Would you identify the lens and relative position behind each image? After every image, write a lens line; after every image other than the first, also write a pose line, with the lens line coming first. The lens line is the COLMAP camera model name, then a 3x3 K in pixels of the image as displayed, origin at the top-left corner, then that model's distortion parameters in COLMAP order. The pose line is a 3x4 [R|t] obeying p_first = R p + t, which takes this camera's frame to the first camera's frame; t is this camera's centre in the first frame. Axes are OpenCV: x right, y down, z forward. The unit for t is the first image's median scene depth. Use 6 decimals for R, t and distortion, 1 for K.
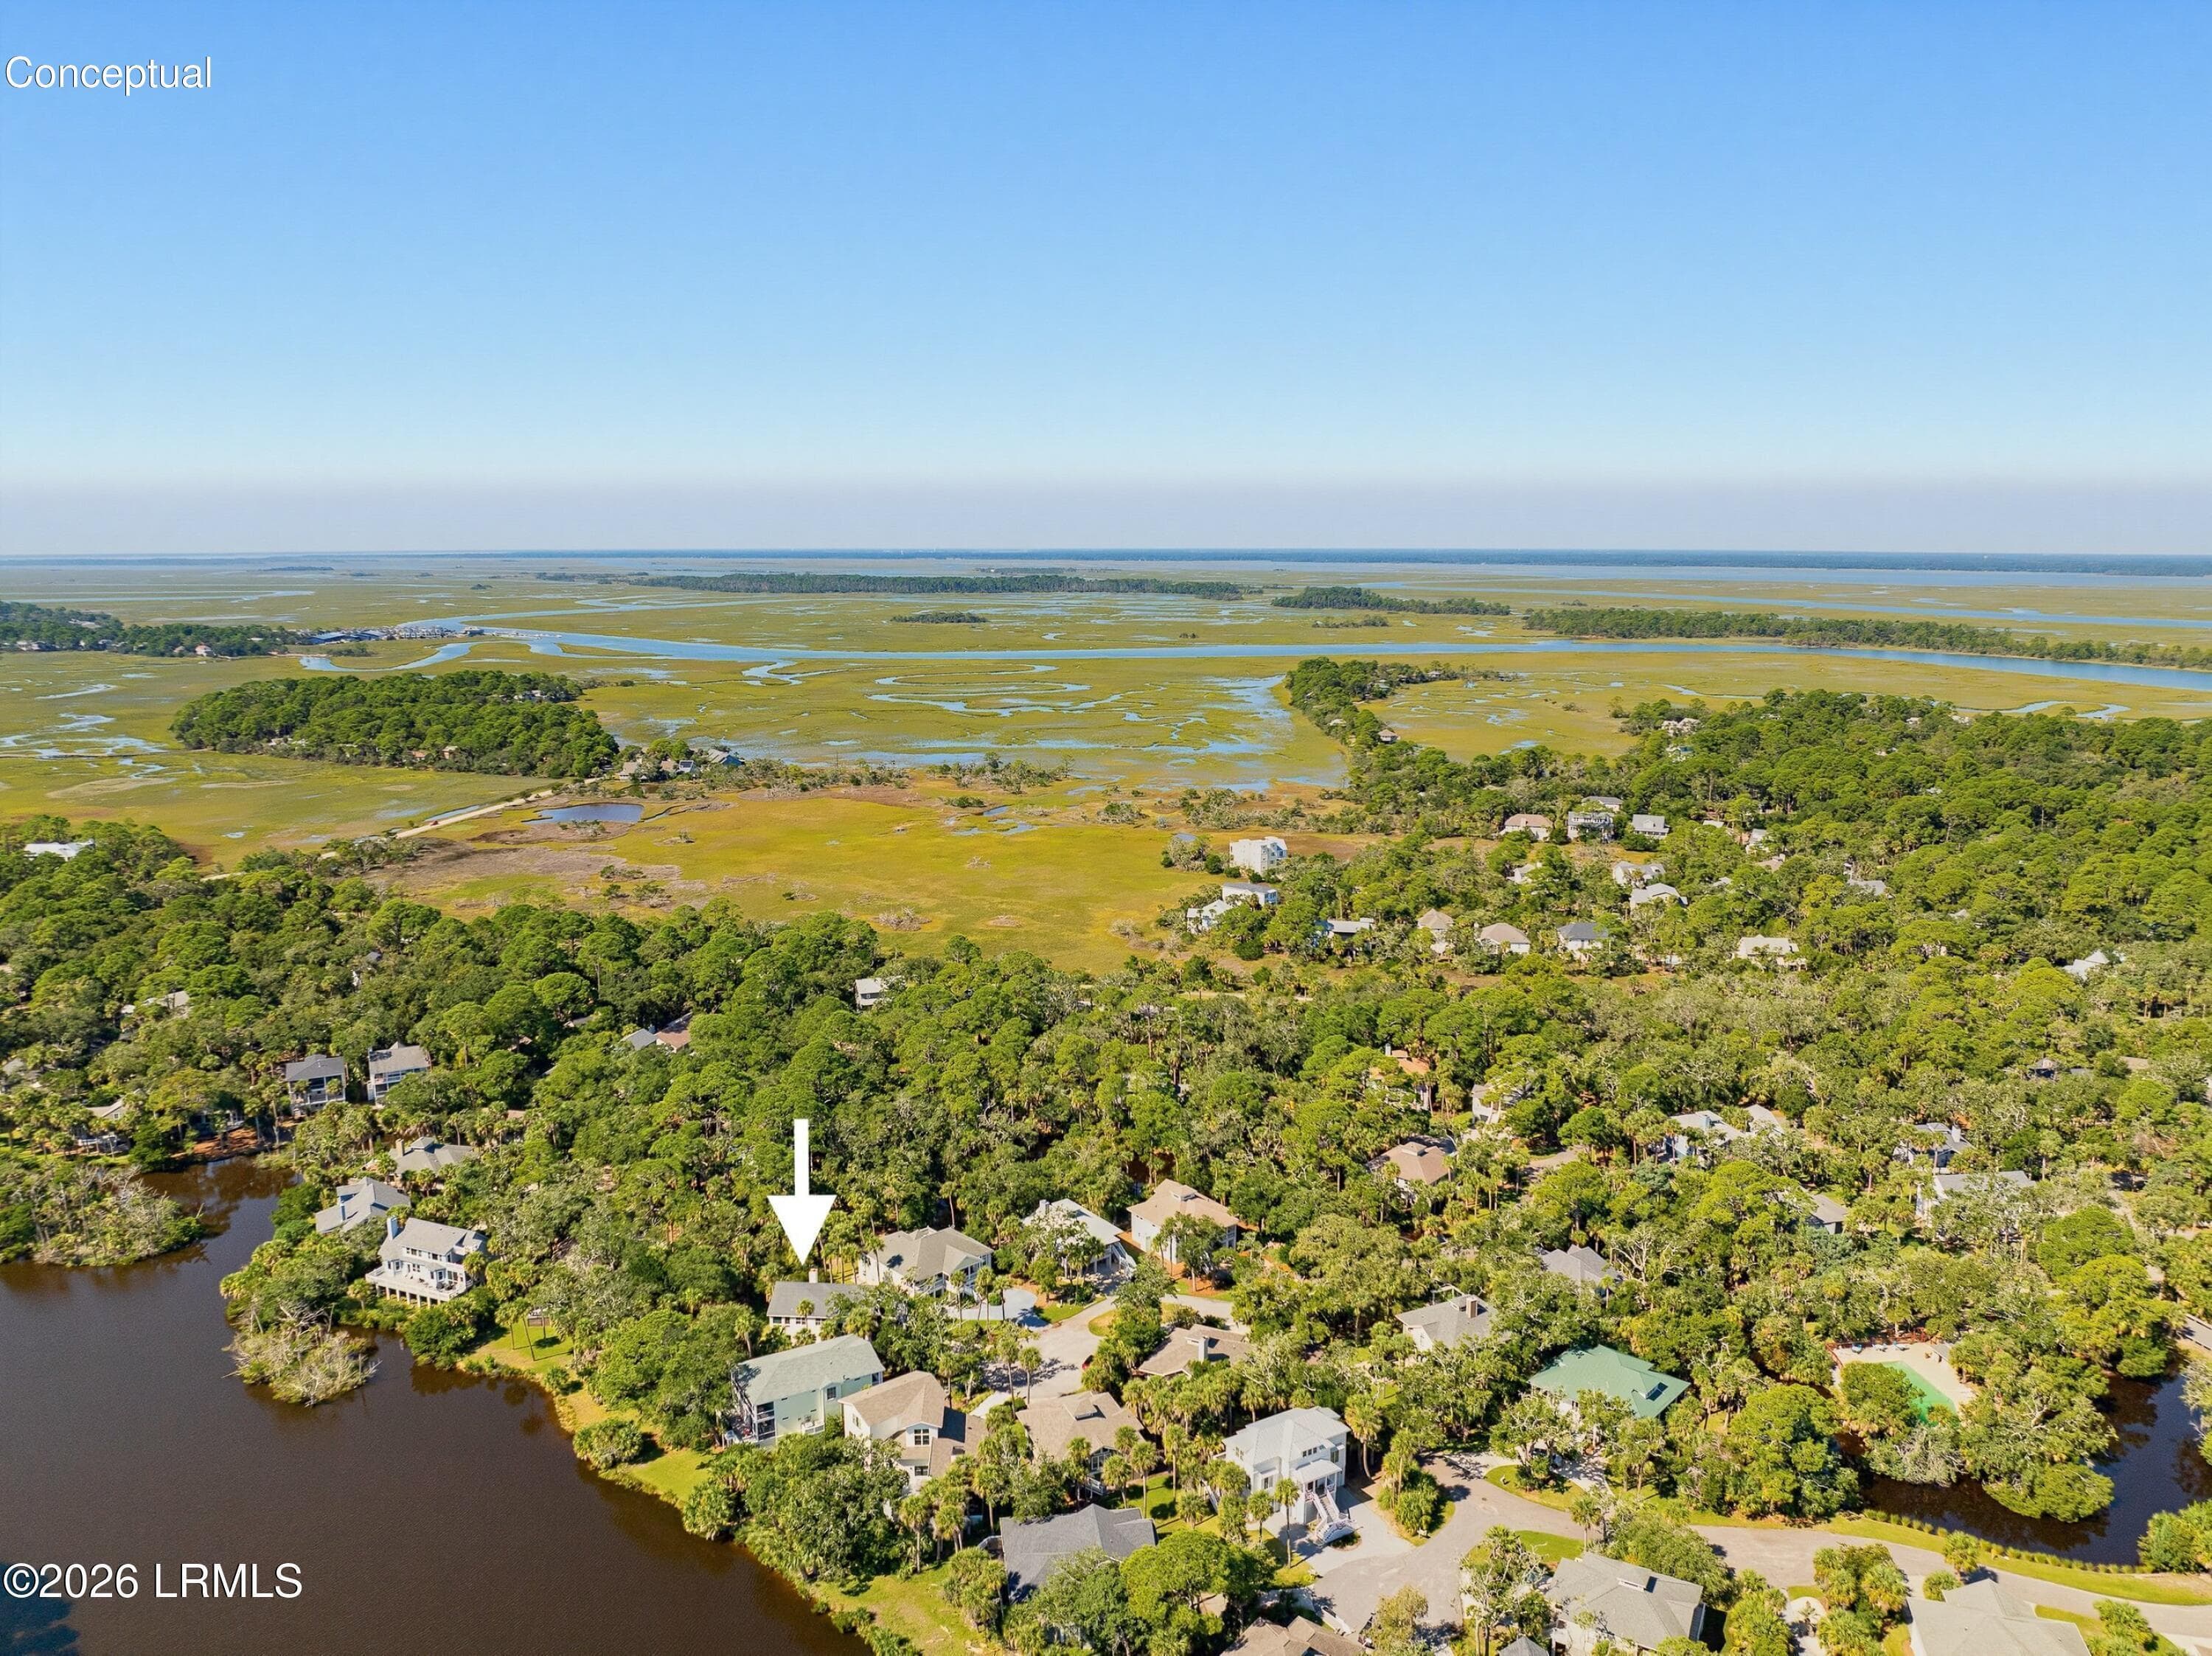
lens RADIAL K [[1551.1, 0, 1106.0], [0, 1551.1, 828.0], [0, 0, 1]] dist [-0.027913, -0.012197]
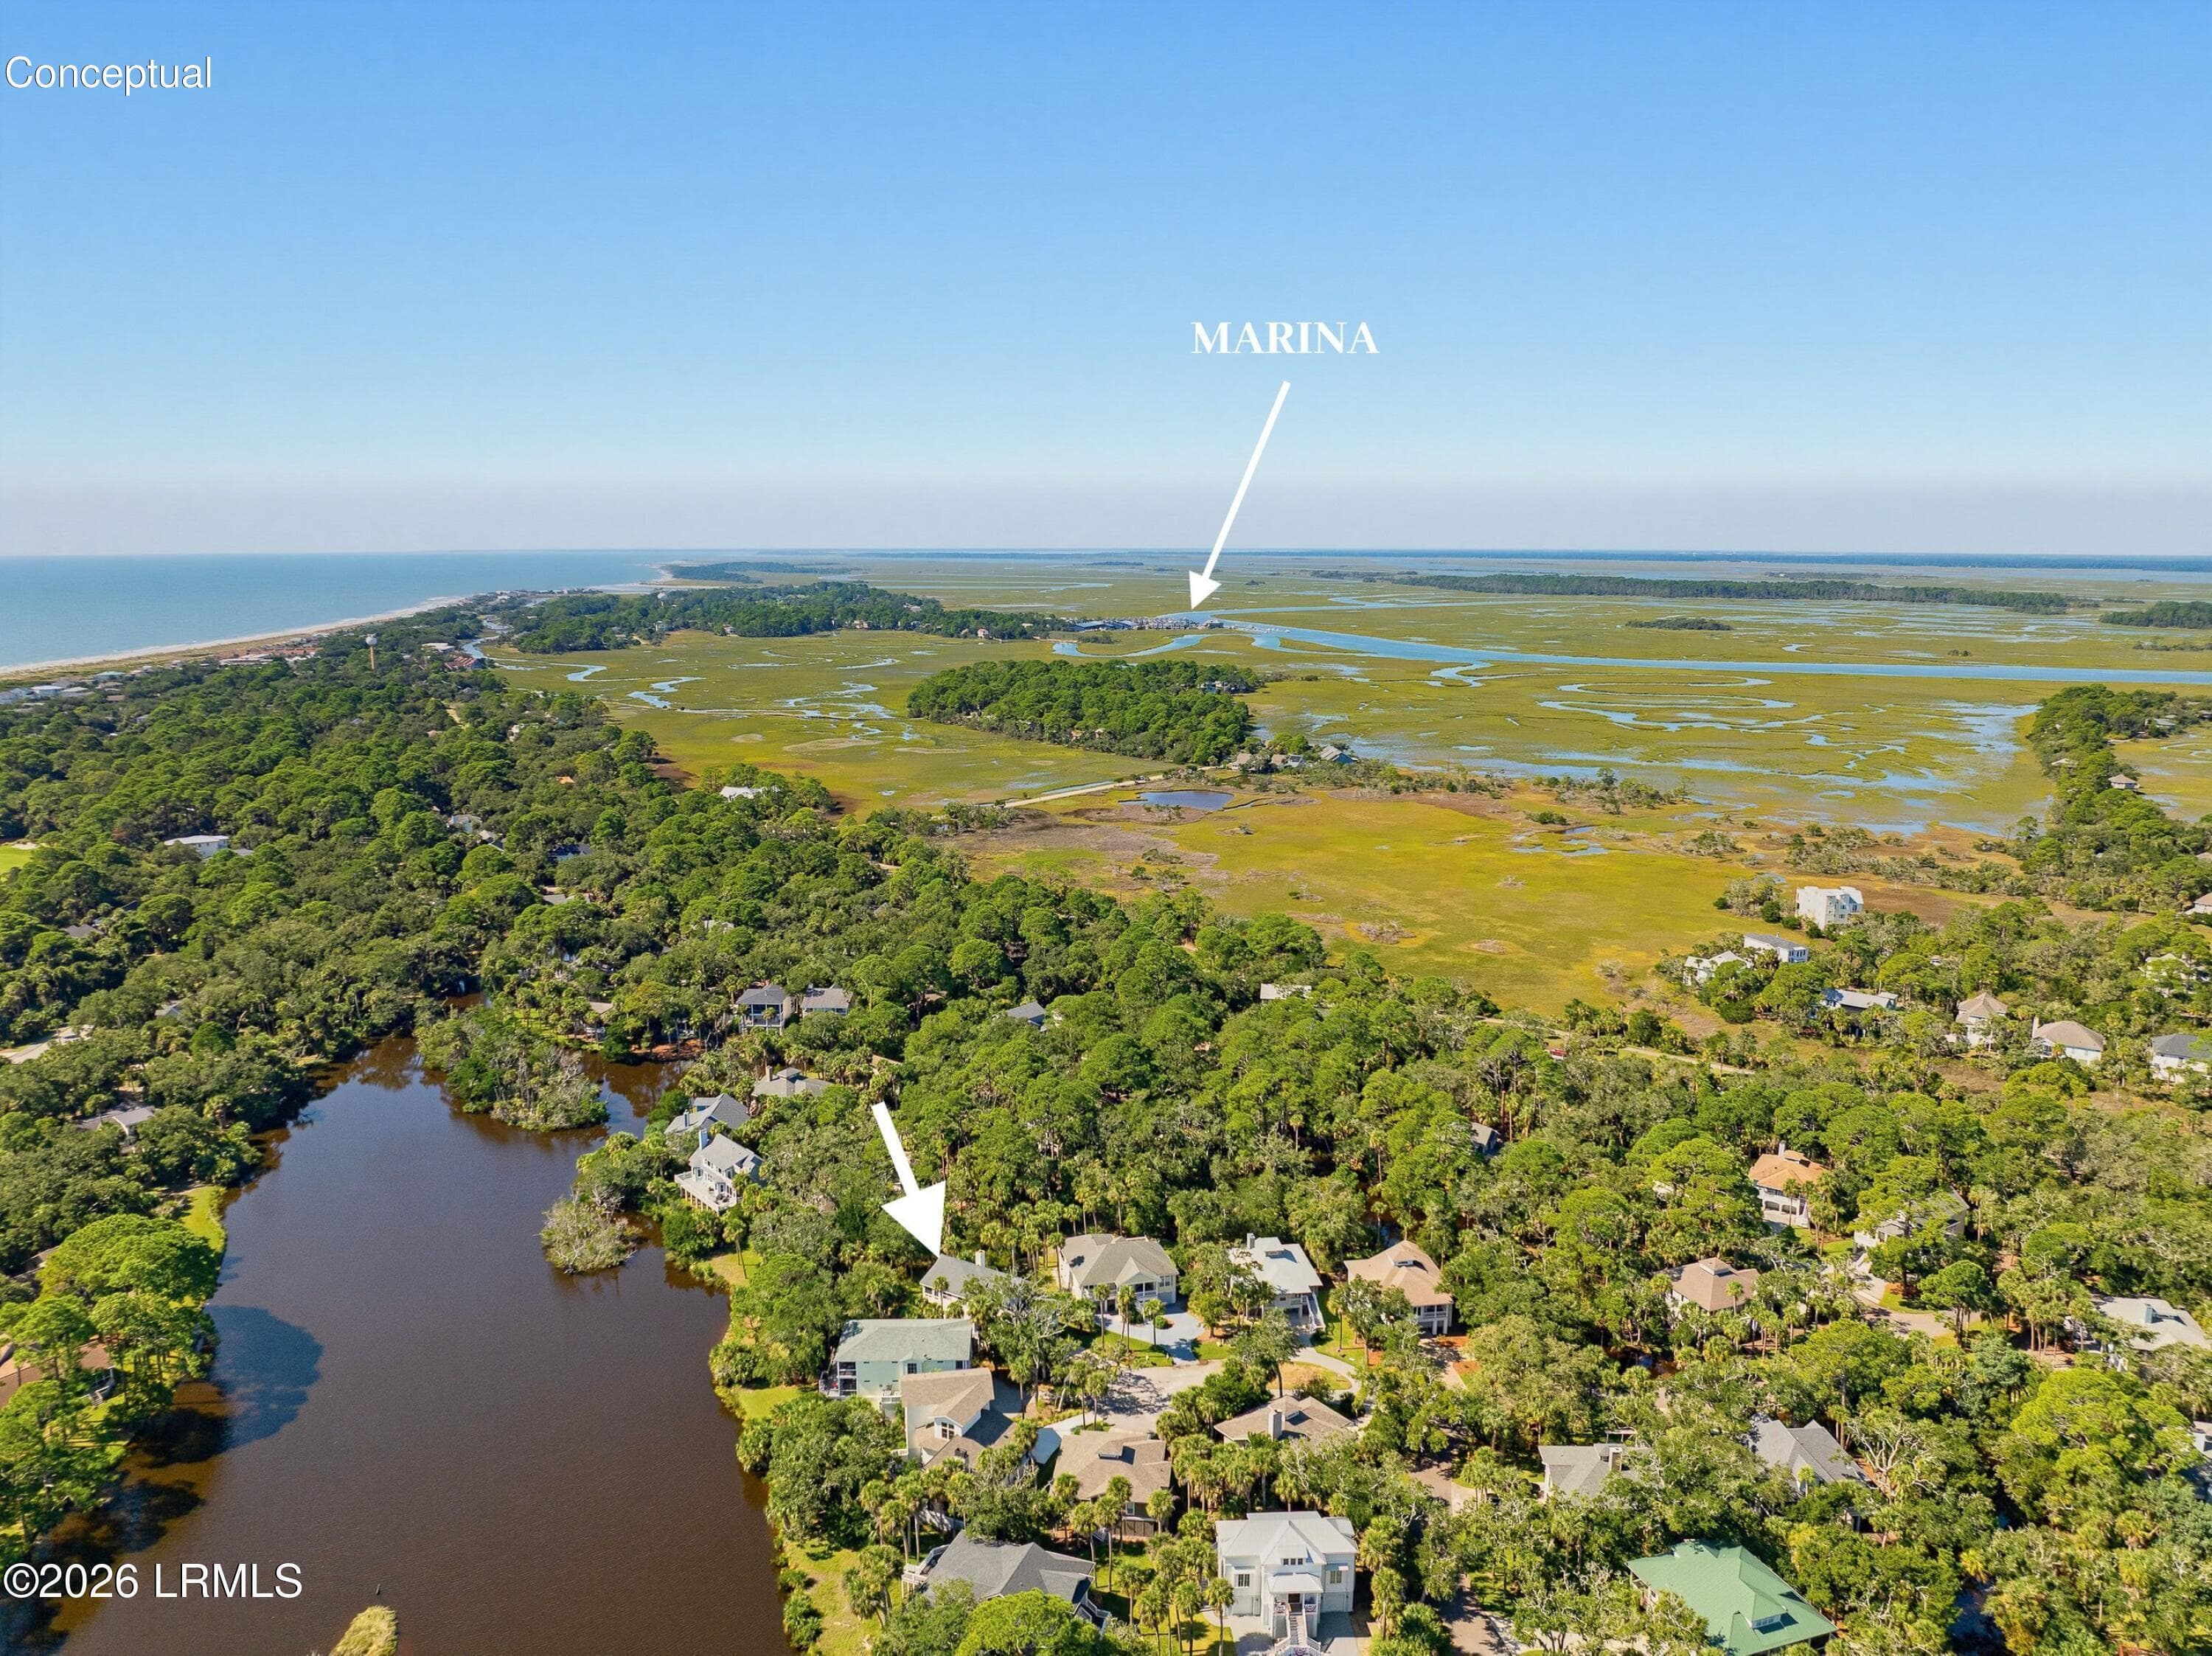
lens RADIAL K [[1551.1, 0, 1106.0], [0, 1551.1, 828.0], [0, 0, 1]] dist [-0.027913, -0.012197]
pose [[0.881597, 0.086645, -0.463981, 0.108845], [-0.086726, 0.996006, 0.021212, -0.007326], [0.463966, 0.021539, 0.885591, 0.039923]]
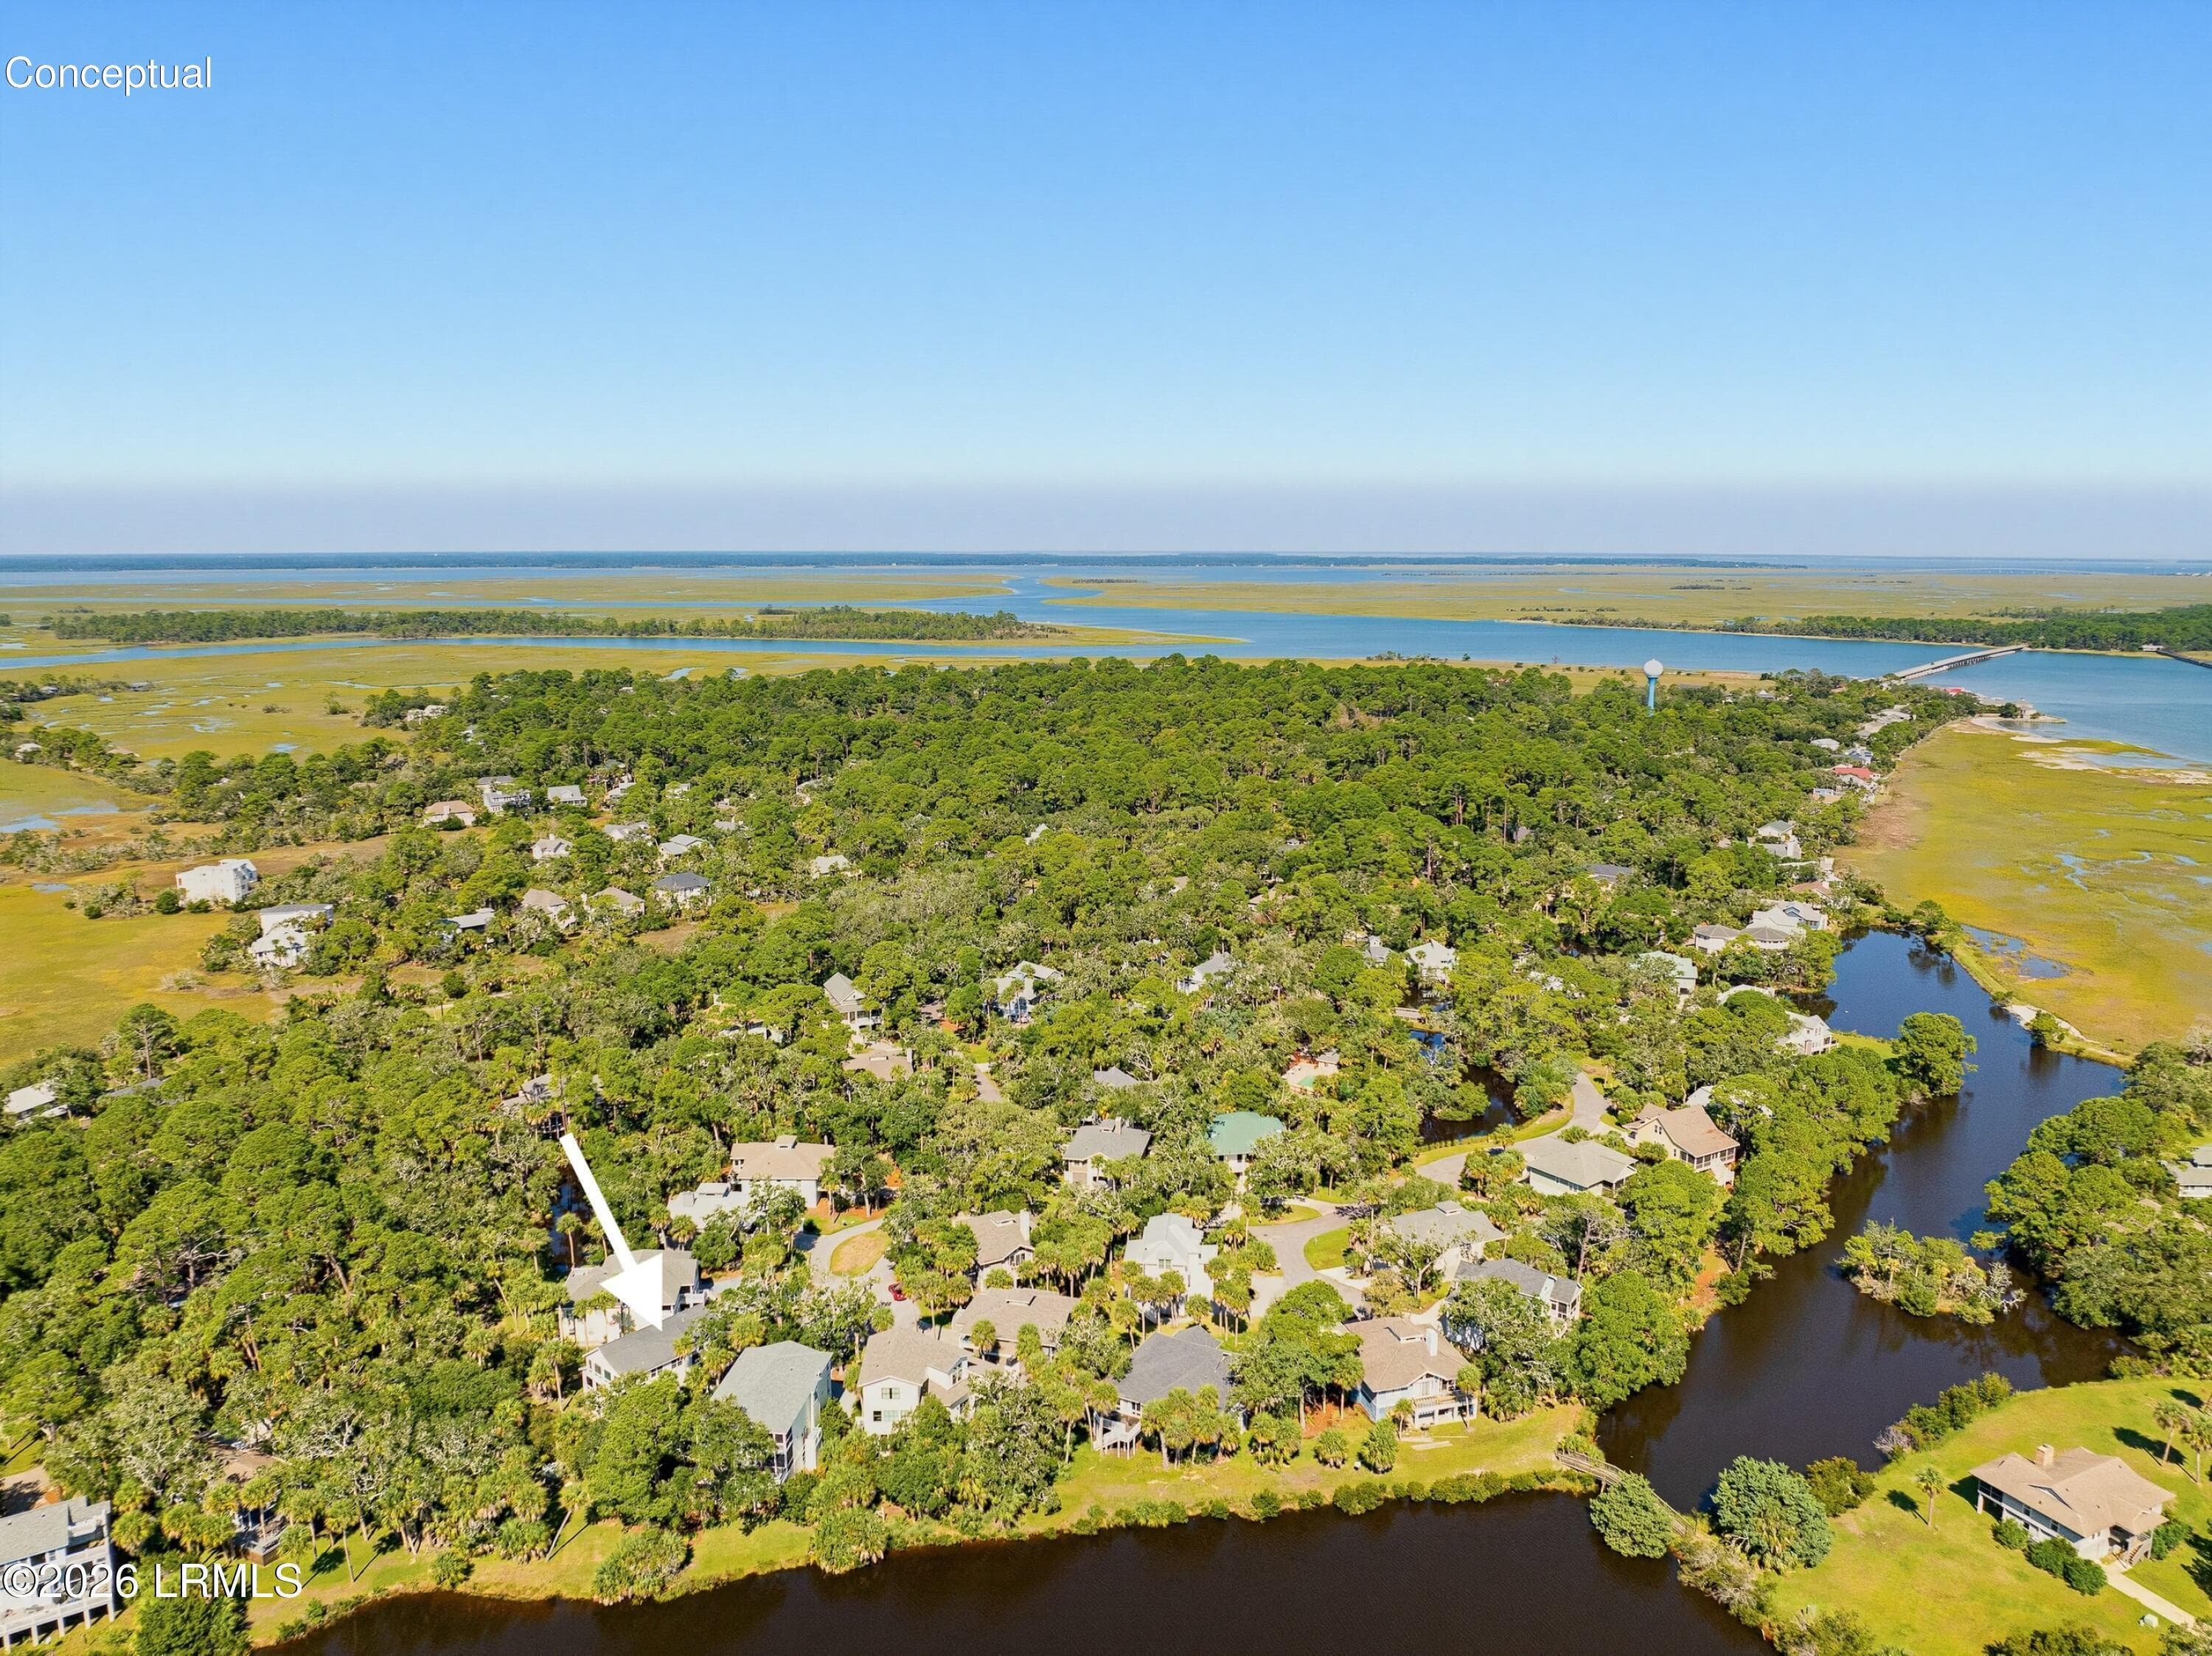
lens RADIAL K [[1553.3, 0, 1106.0], [0, 1553.3, 828.0], [0, 0, 1]] dist [-0.052175, 0.027378]
pose [[0.597271, -0.143113, 0.789168, -0.212322], [0.143418, 0.987150, 0.070472, -0.001166], [-0.789113, 0.071090, 0.610121, 0.081431]]
